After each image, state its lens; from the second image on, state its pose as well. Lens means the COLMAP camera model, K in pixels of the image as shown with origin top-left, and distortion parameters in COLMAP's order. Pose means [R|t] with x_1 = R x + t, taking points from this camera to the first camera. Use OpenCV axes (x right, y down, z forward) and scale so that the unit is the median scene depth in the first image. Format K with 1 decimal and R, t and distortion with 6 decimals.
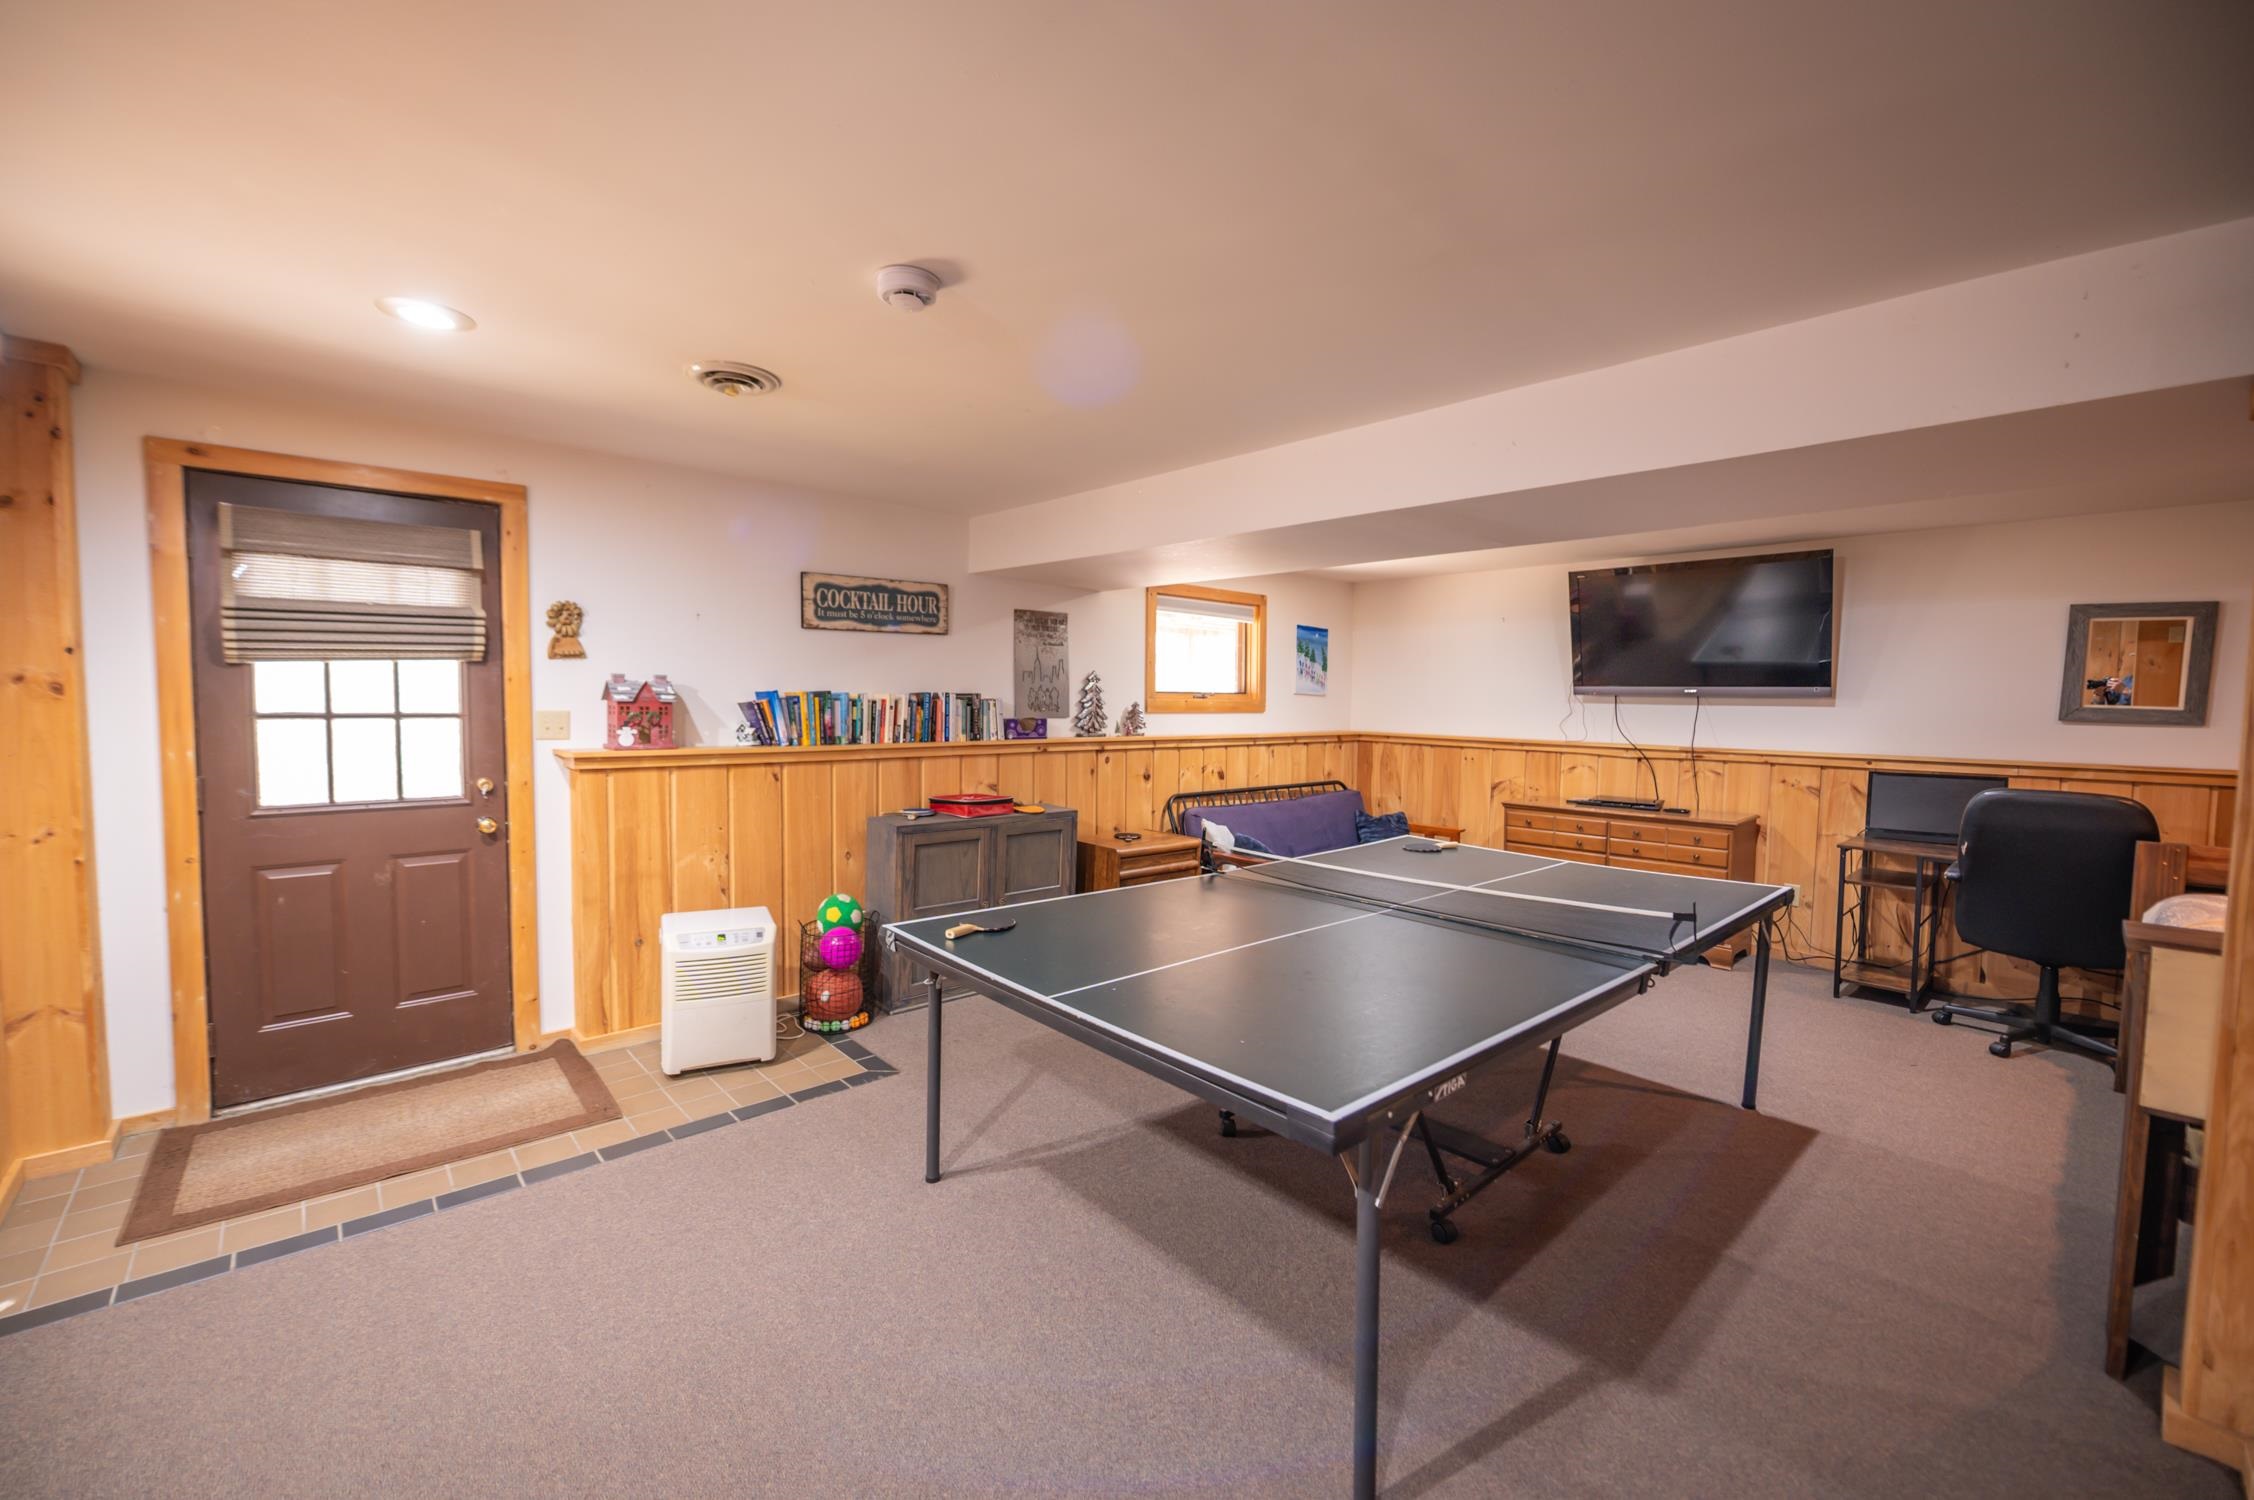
lens RADIAL K [[895.7, 0, 1114.0], [0, 895.7, 746.5], [0, 0, 1]] dist [0.014690, -0.010177]
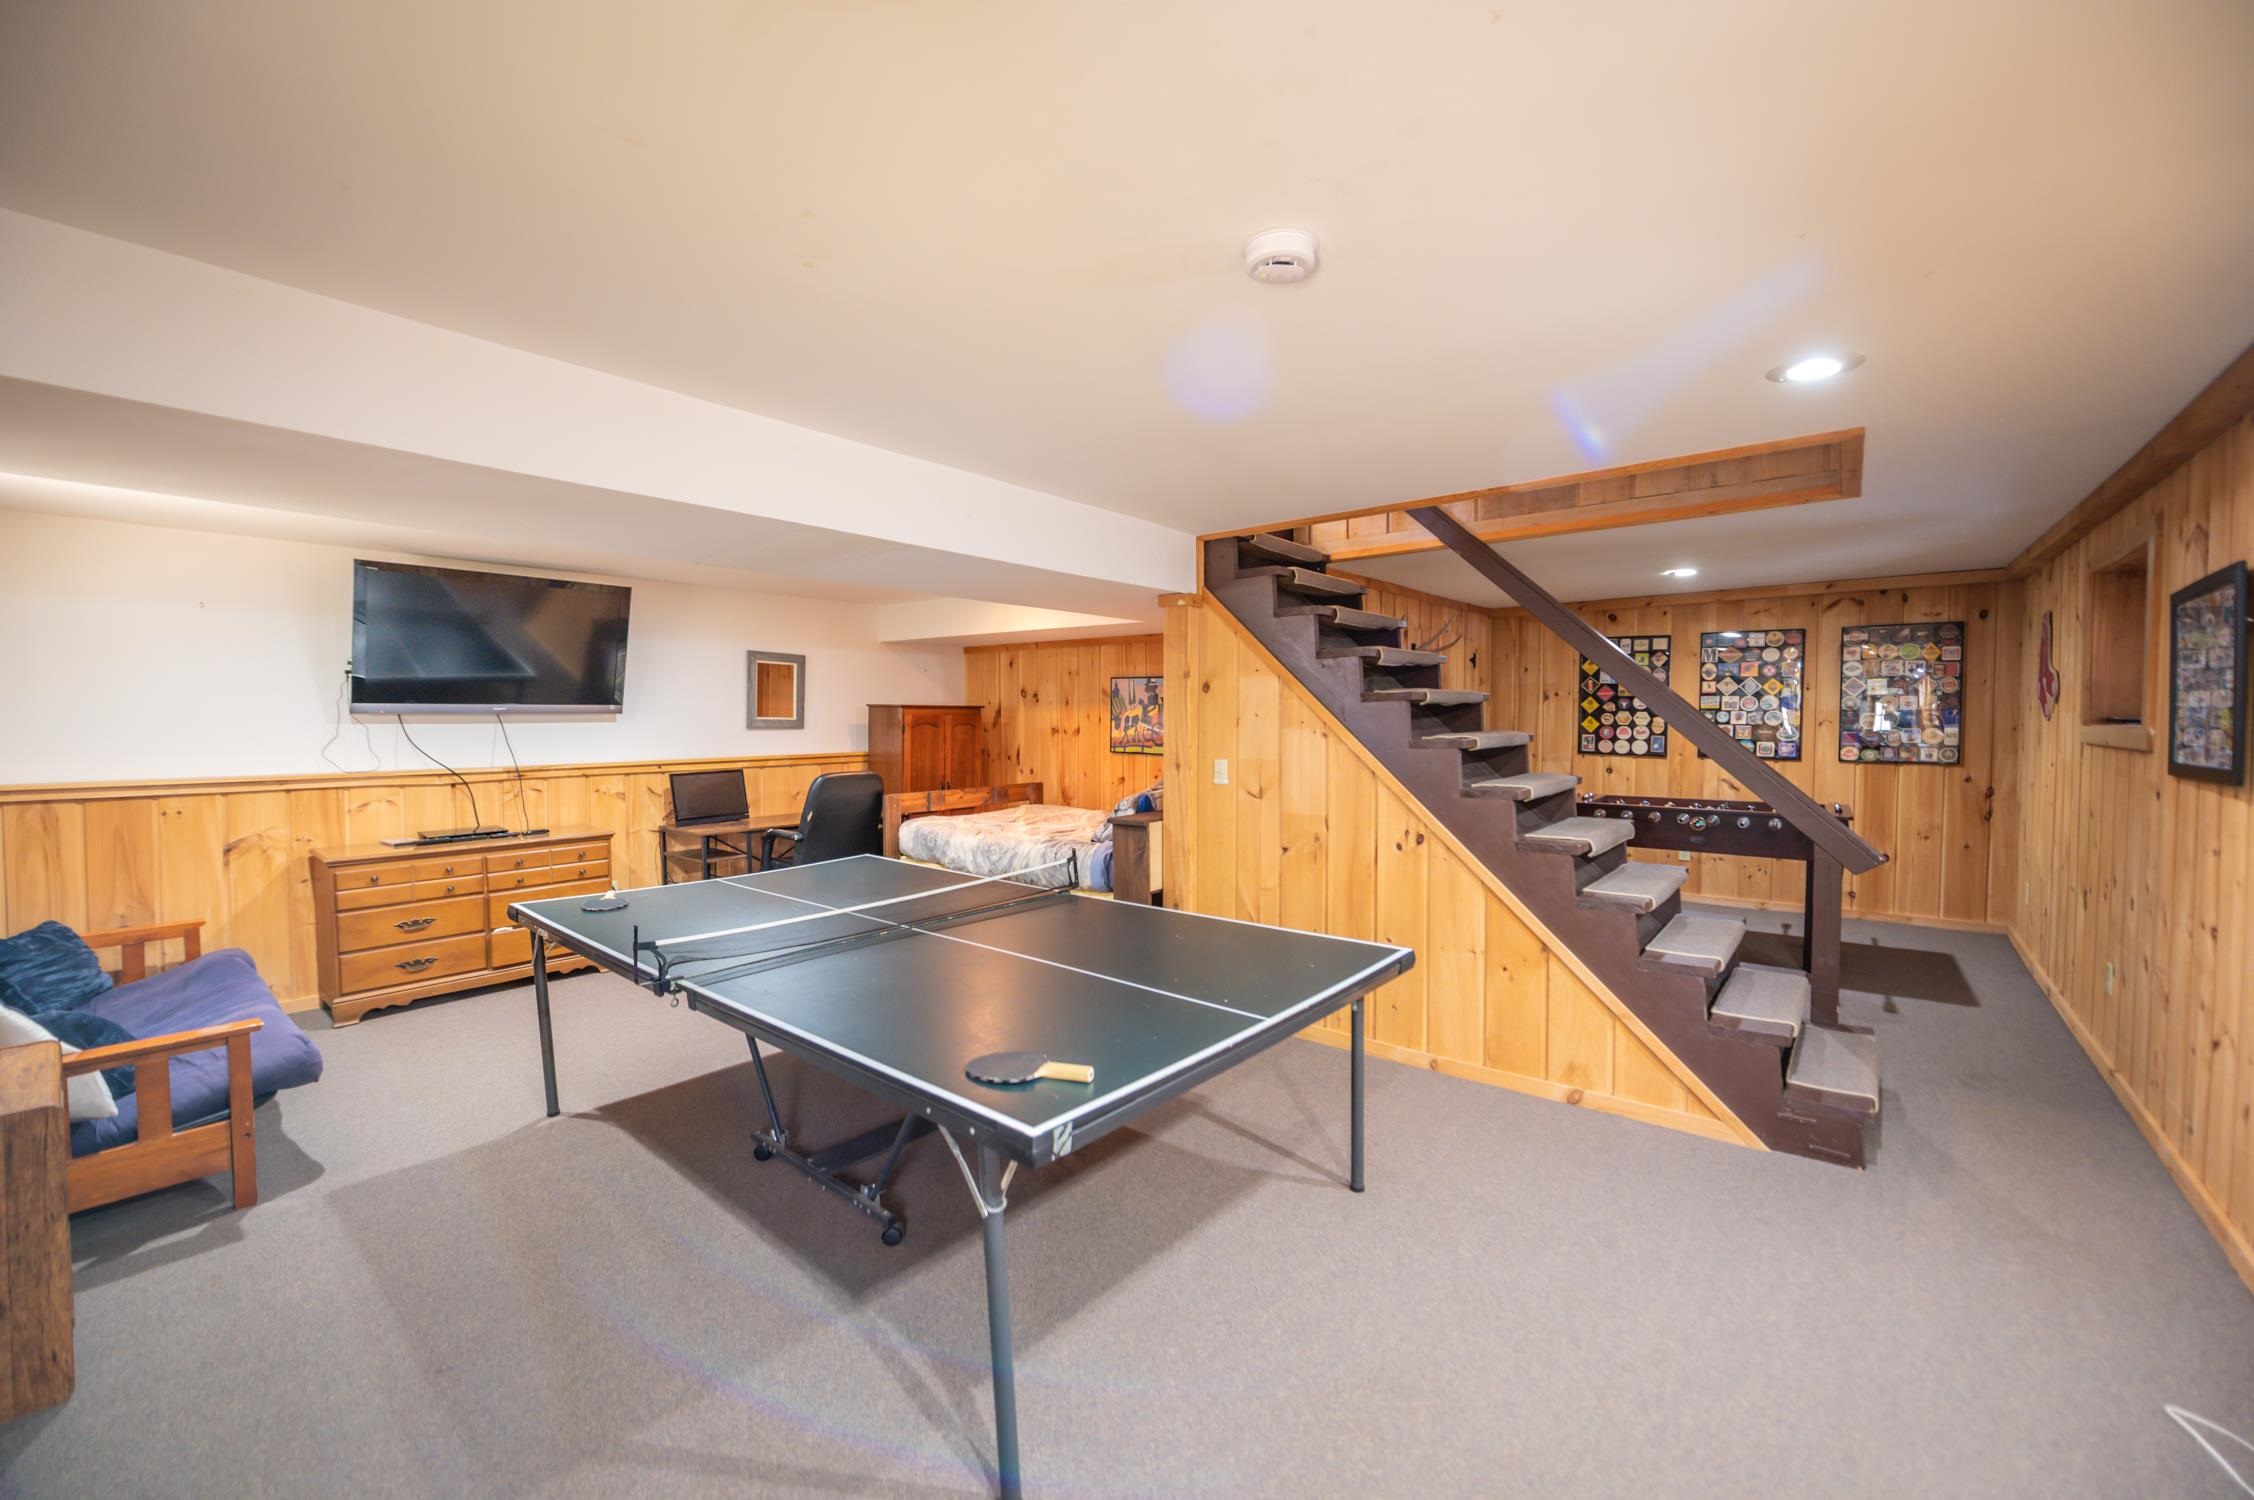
lens RADIAL K [[895.7, 0, 1114.0], [0, 895.7, 746.5], [0, 0, 1]] dist [0.014690, -0.010177]
pose [[-0.130433, -0.048600, 0.990265, -0.380732], [0.057415, 0.996751, 0.056481, -0.036795], [-0.989793, 0.064223, -0.127219, 0.461541]]
